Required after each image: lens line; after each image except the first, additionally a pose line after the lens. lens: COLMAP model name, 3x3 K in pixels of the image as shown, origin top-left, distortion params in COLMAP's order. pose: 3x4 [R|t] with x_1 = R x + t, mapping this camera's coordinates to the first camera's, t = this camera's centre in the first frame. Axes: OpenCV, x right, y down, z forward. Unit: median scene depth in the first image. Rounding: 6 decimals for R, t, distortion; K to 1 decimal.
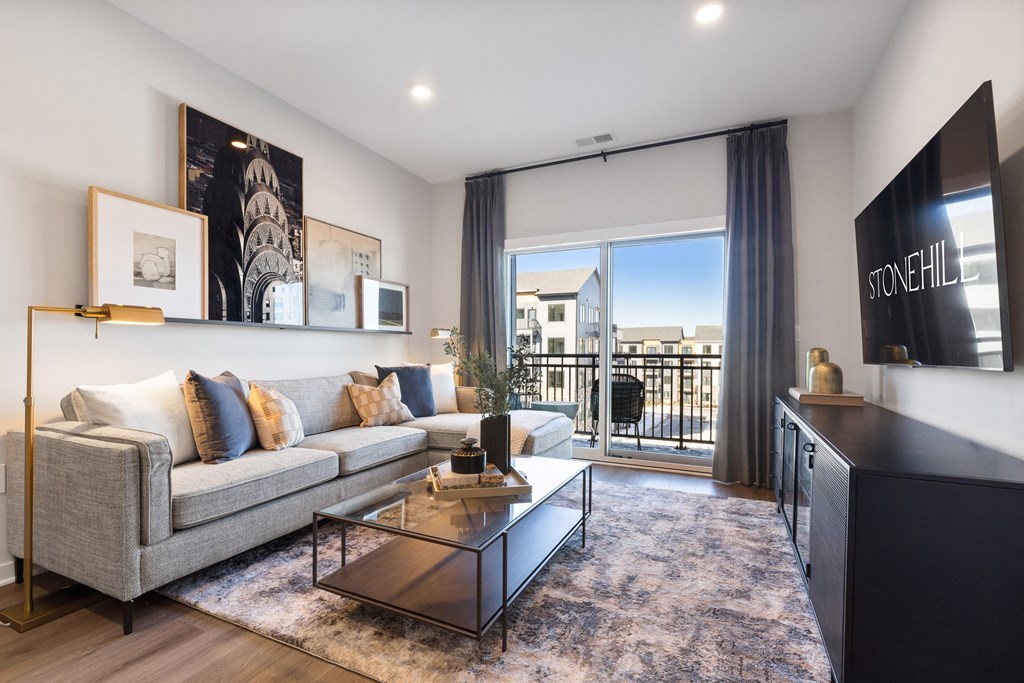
lens RADIAL K [[460.0, 0, 512.3], [0, 460.0, 350.6], [0, 0, 1]] dist [0.001165, -0.000087]
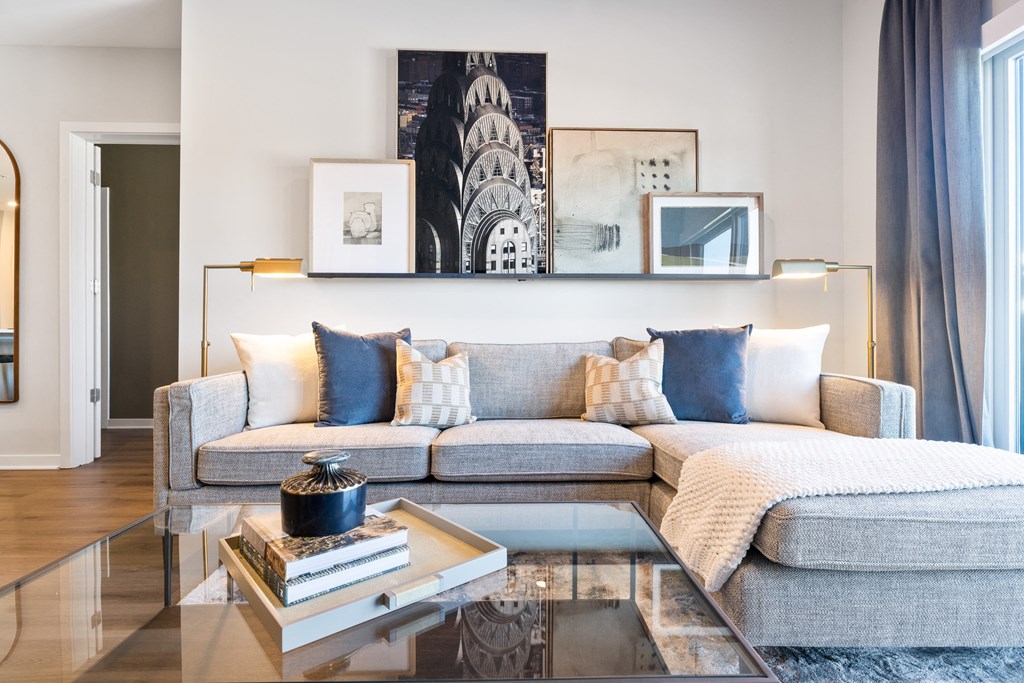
lens RADIAL K [[520.3, 0, 515.1], [0, 520.3, 331.3], [0, 0, 1]] dist [-0.000200, 0.000302]
pose [[0.462946, -0.014858, -0.886262, 0.295091], [0.003181, 0.999881, -0.015101, 0.055433], [0.886381, 0.004171, 0.462938, 0.613931]]
